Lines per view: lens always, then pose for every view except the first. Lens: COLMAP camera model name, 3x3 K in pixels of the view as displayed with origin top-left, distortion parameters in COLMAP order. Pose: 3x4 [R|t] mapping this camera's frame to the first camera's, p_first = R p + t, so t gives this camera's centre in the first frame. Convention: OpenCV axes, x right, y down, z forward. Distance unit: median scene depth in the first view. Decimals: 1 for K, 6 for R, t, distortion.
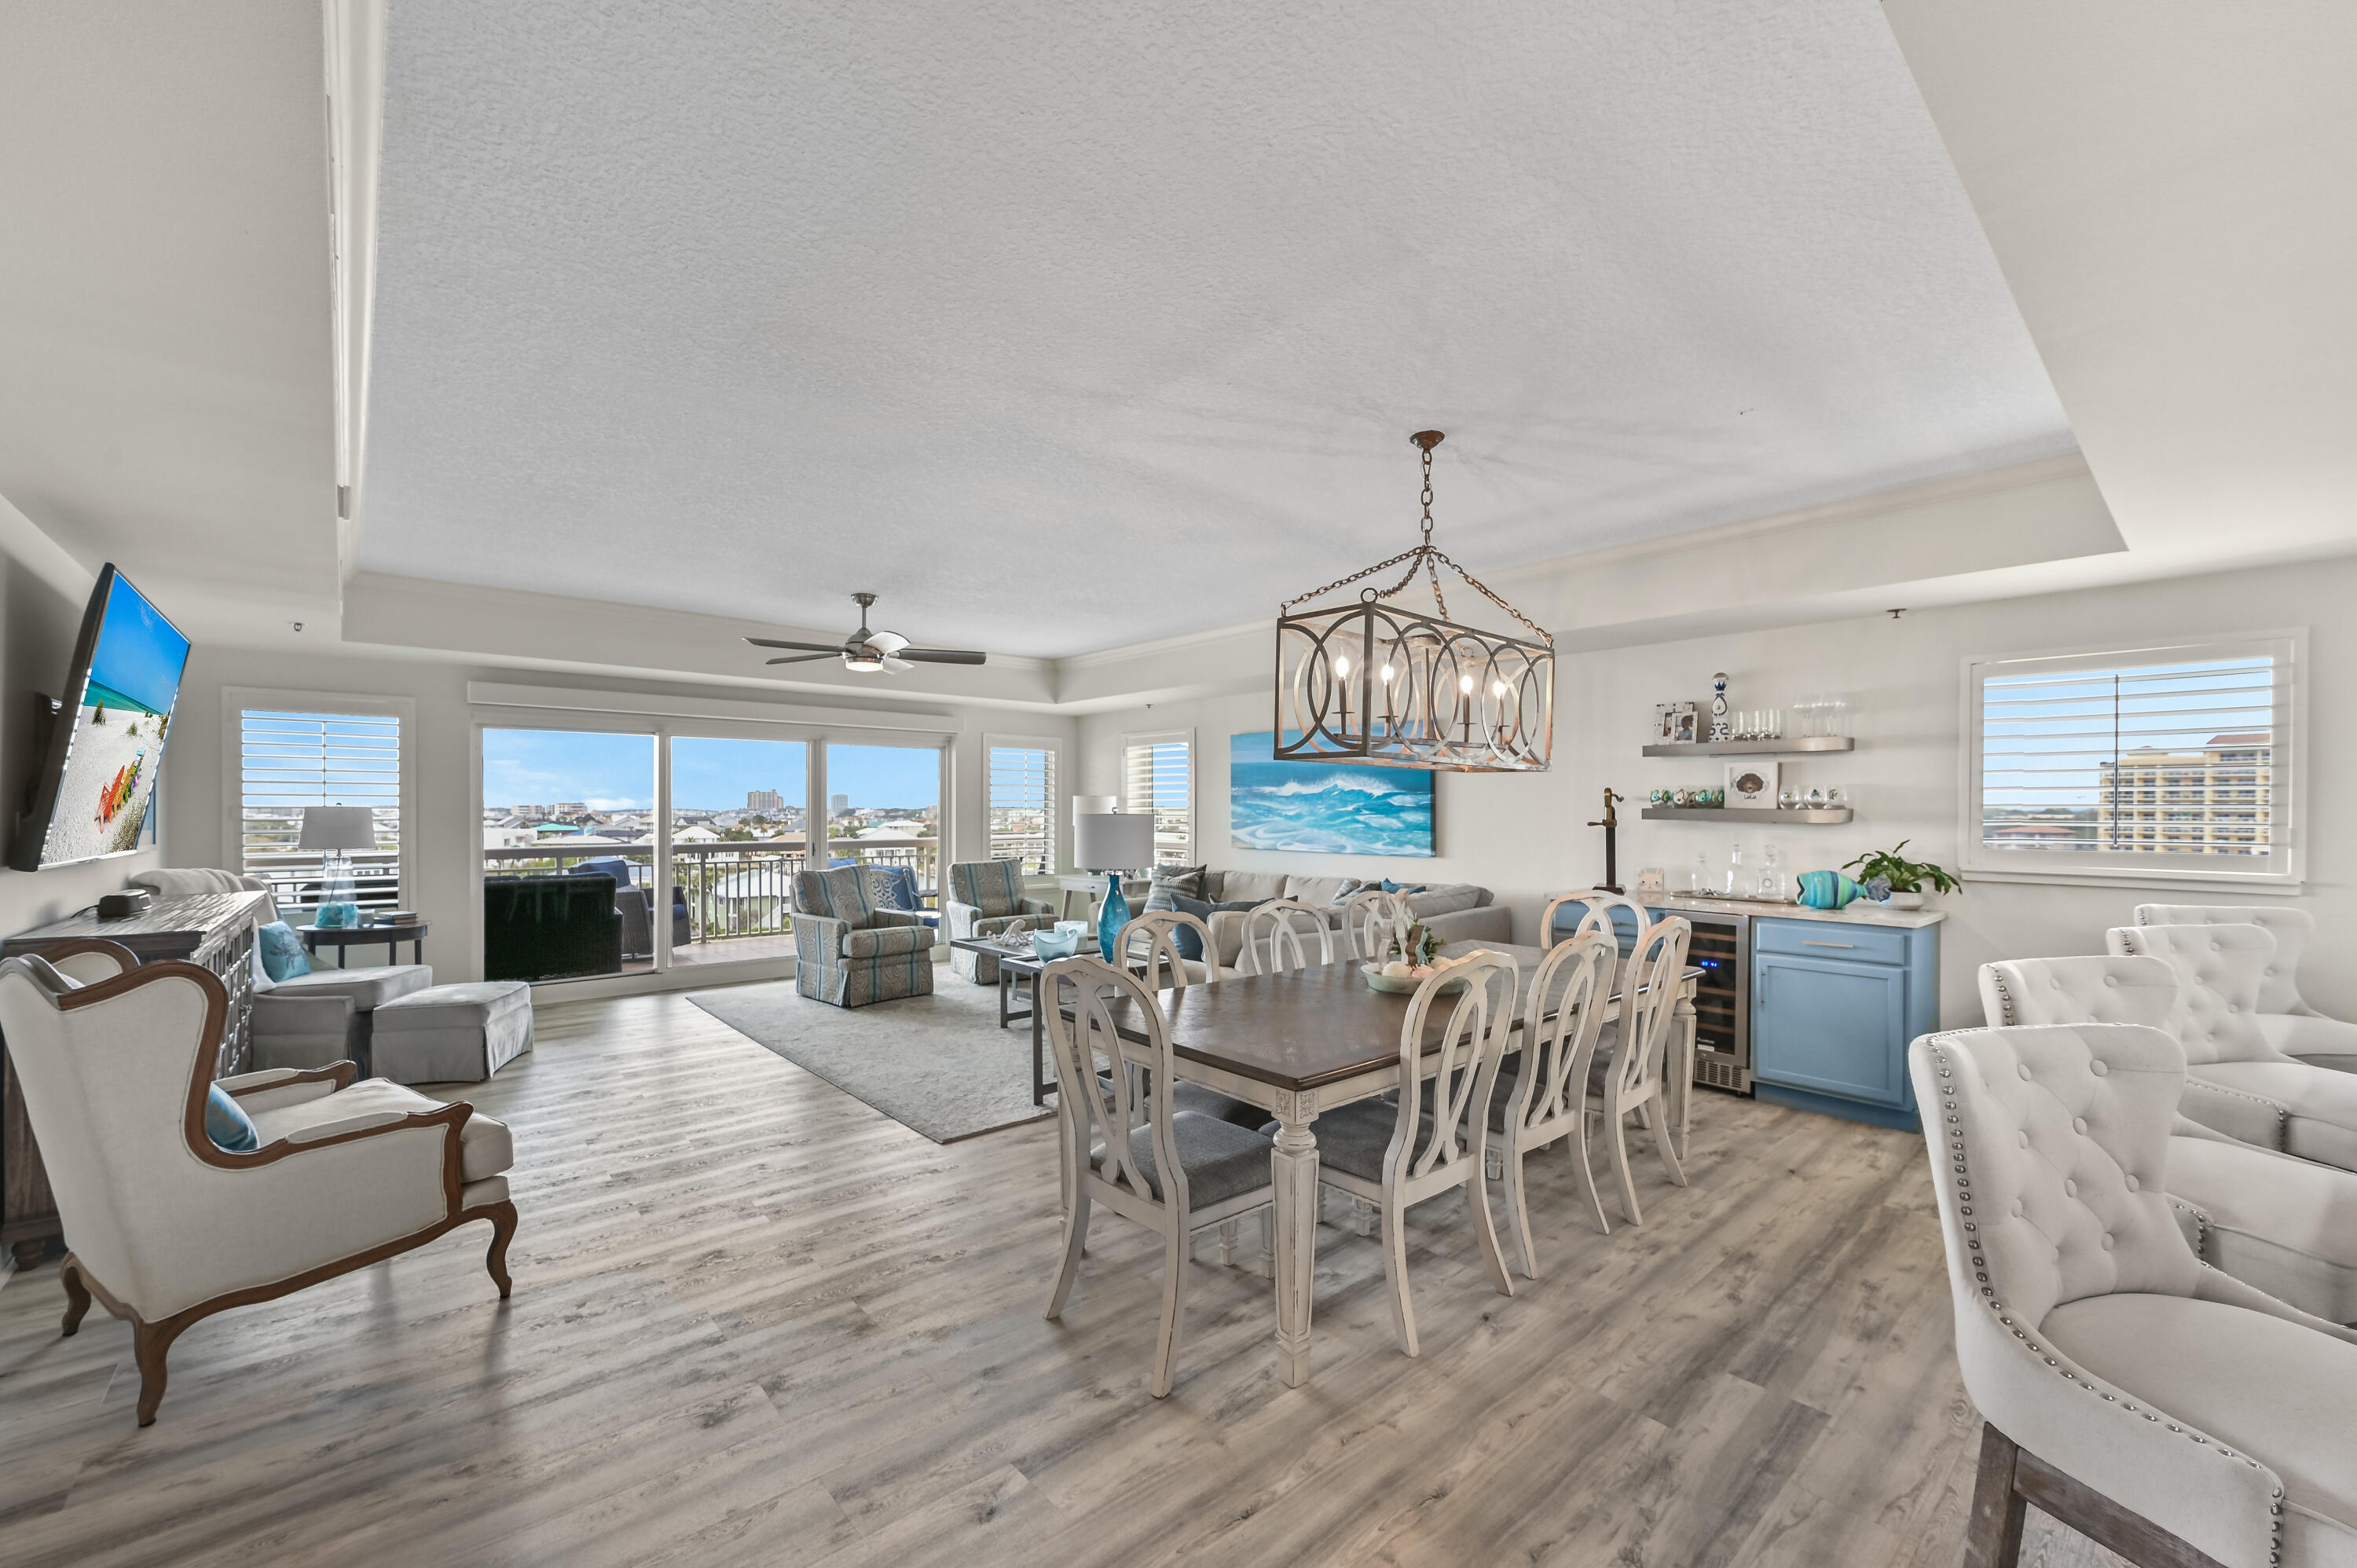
lens RADIAL K [[947.3, 0, 1193.2], [0, 947.3, 805.4], [0, 0, 1]] dist [0.008537, -0.000311]
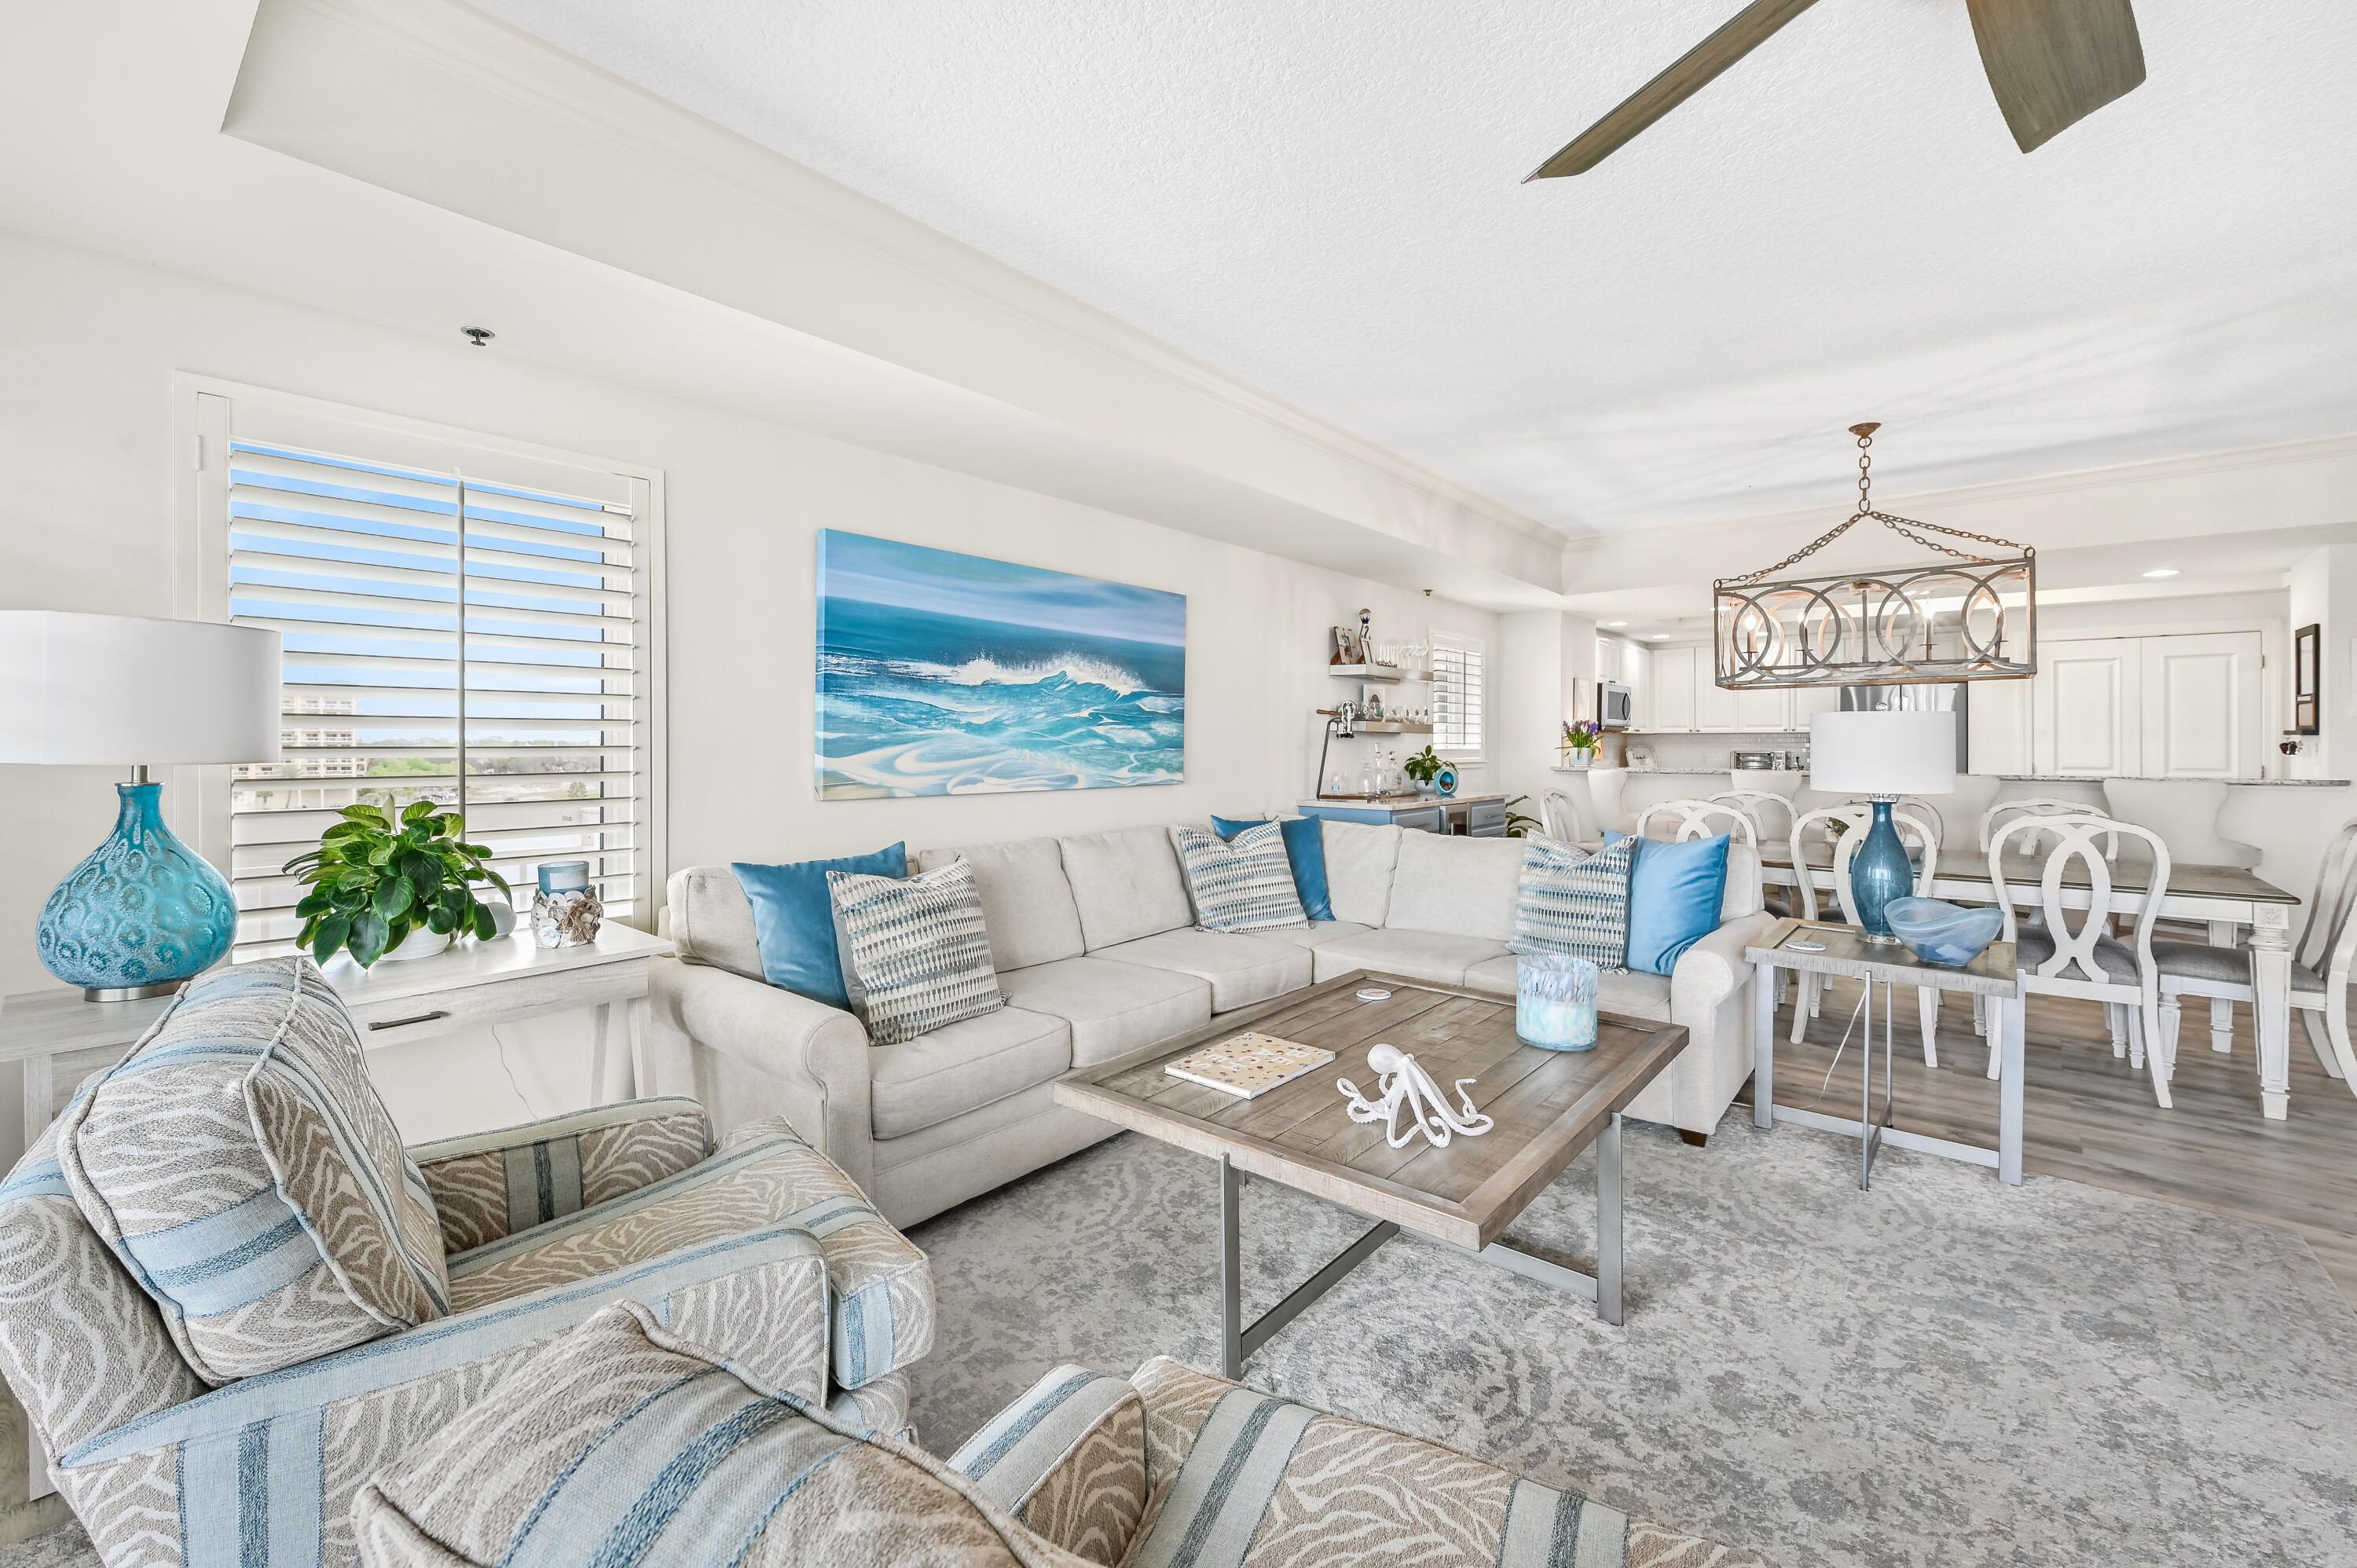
lens RADIAL K [[969.0, 0, 1211.2], [0, 969.0, 738.2], [0, 0, 1]] dist [0.002903, -0.000422]
pose [[-0.150650, 0.002752, 0.988583, -0.482485], [-0.004531, 0.999984, -0.003475, 0.021890], [-0.988577, -0.005003, -0.150635, 1.087026]]
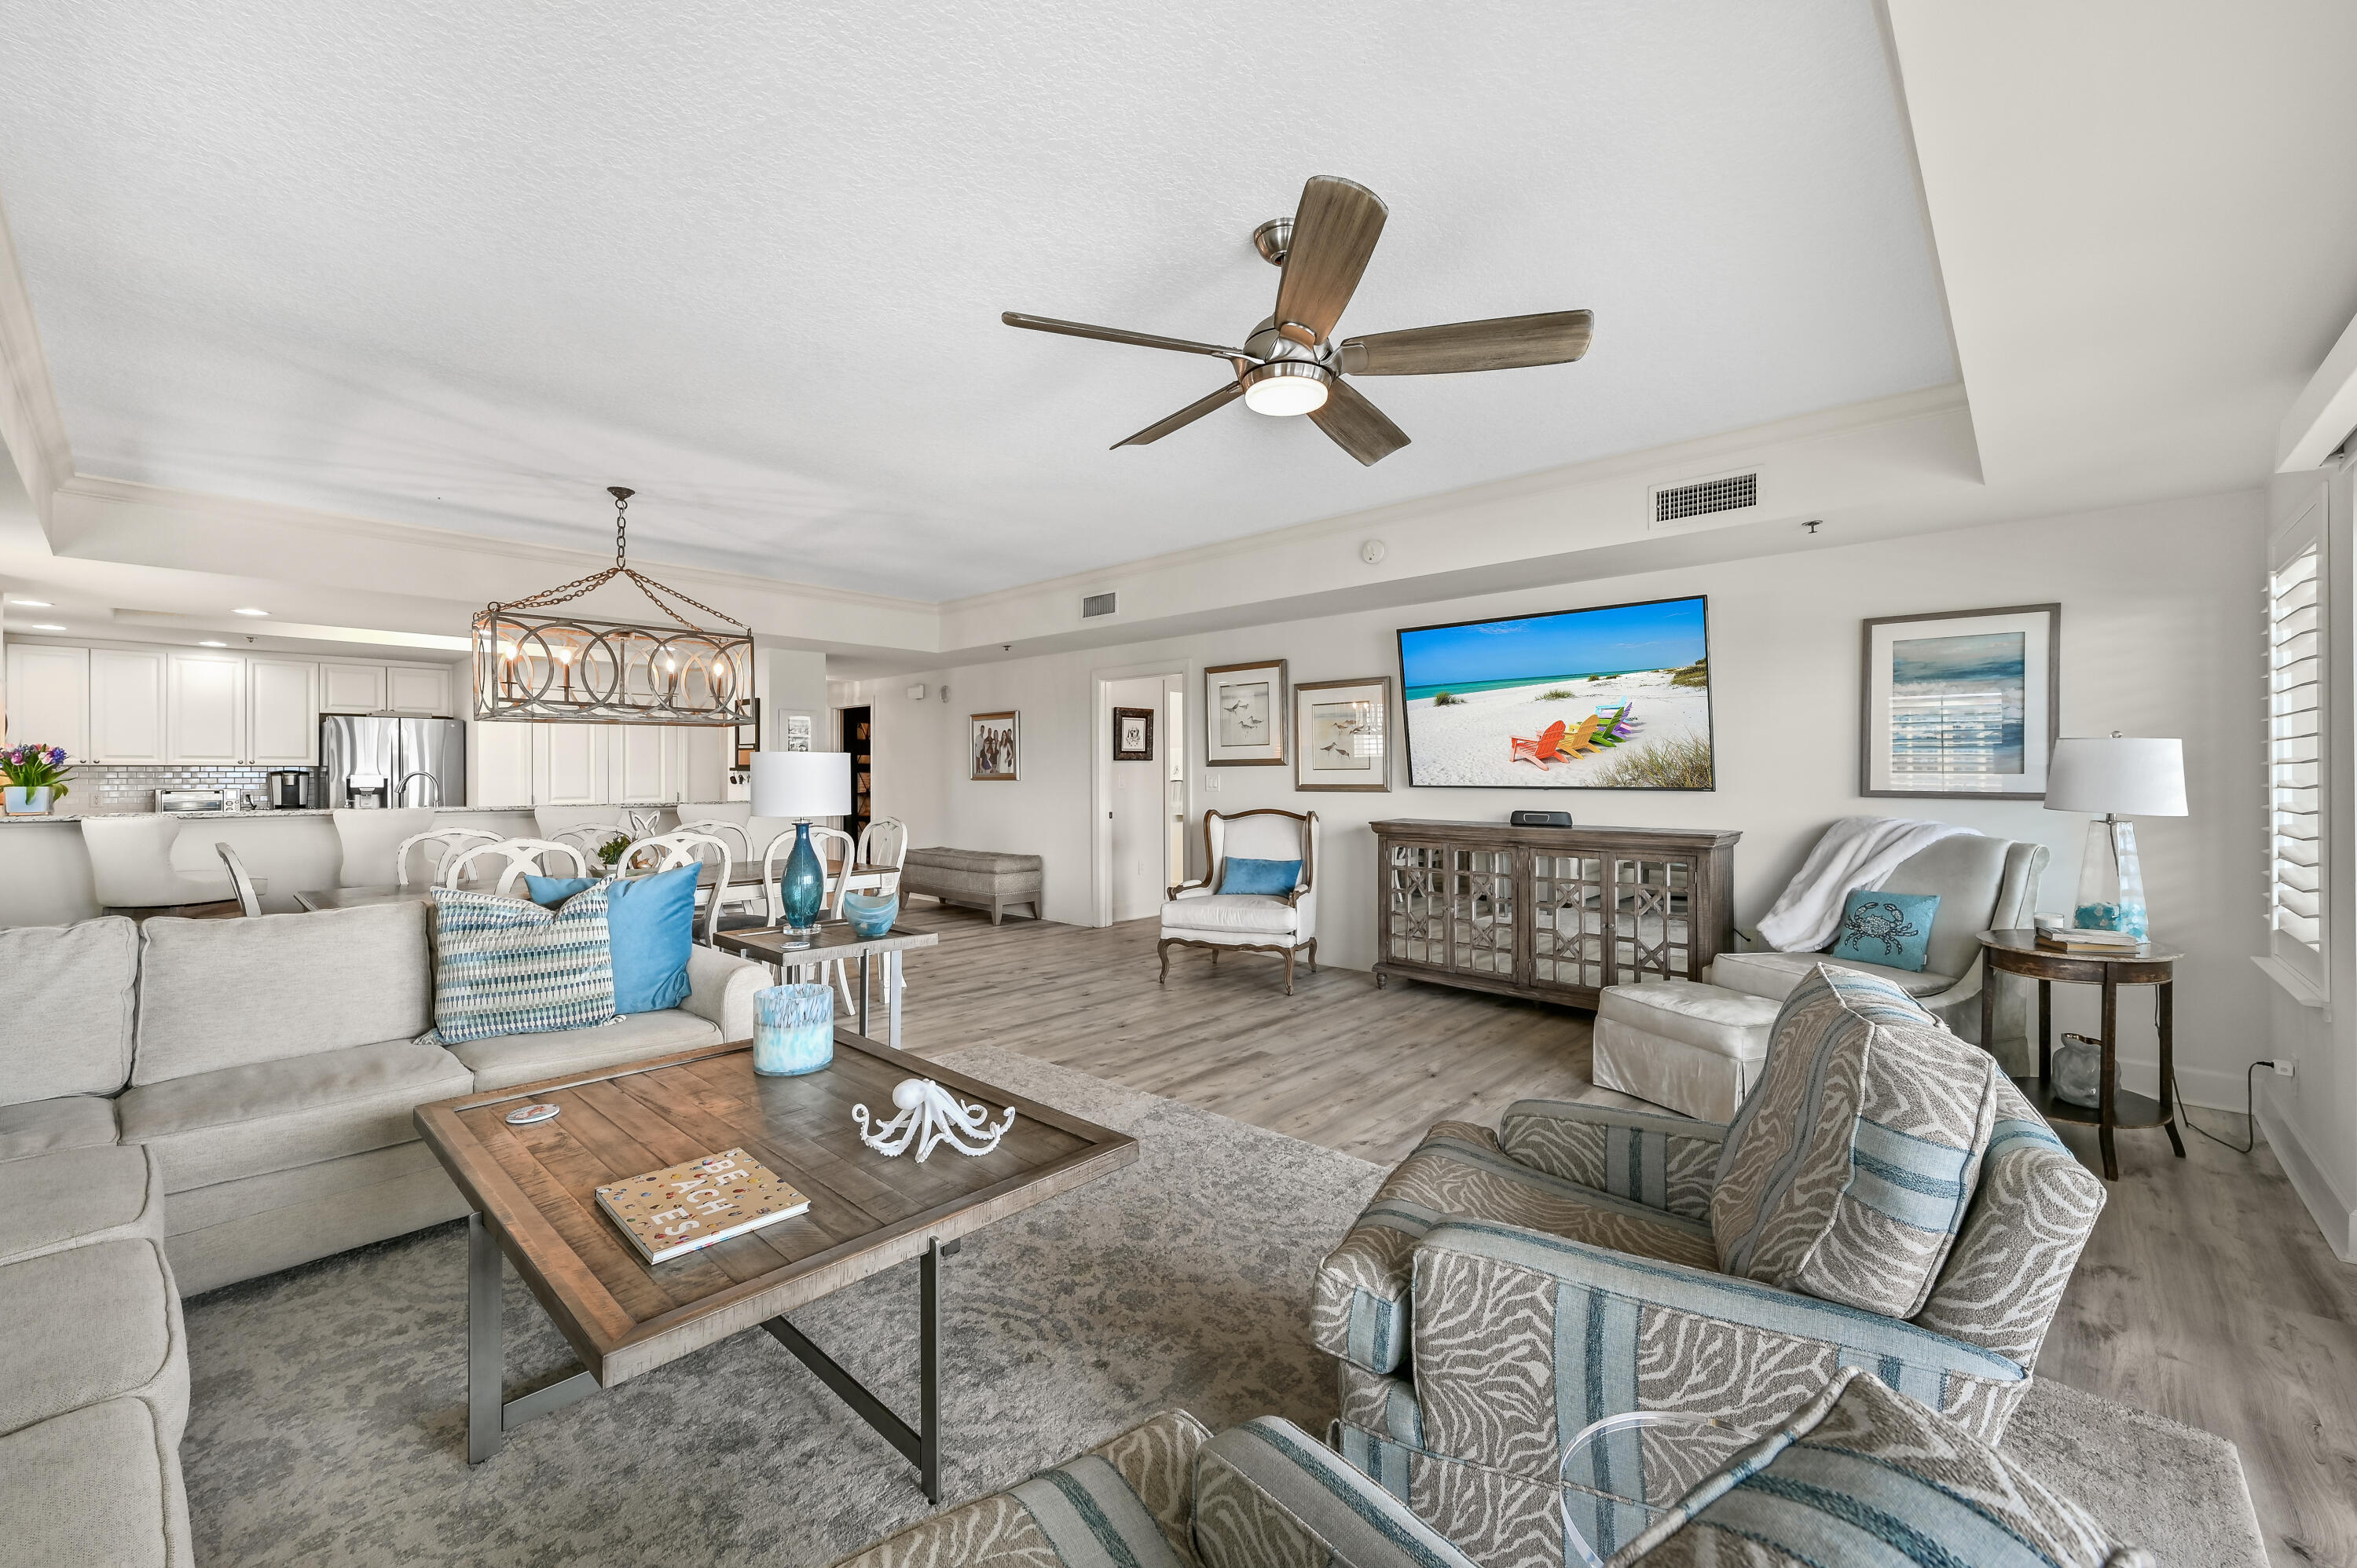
lens RADIAL K [[947.3, 0, 1164.1], [0, 947.3, 765.9], [0, 0, 1]] dist [0.008537, -0.000311]
pose [[-0.996677, 0.001458, -0.081444, -0.237616], [0.002427, 0.999927, -0.011802, 0.021924], [0.081421, -0.011960, -0.996608, 1.297684]]
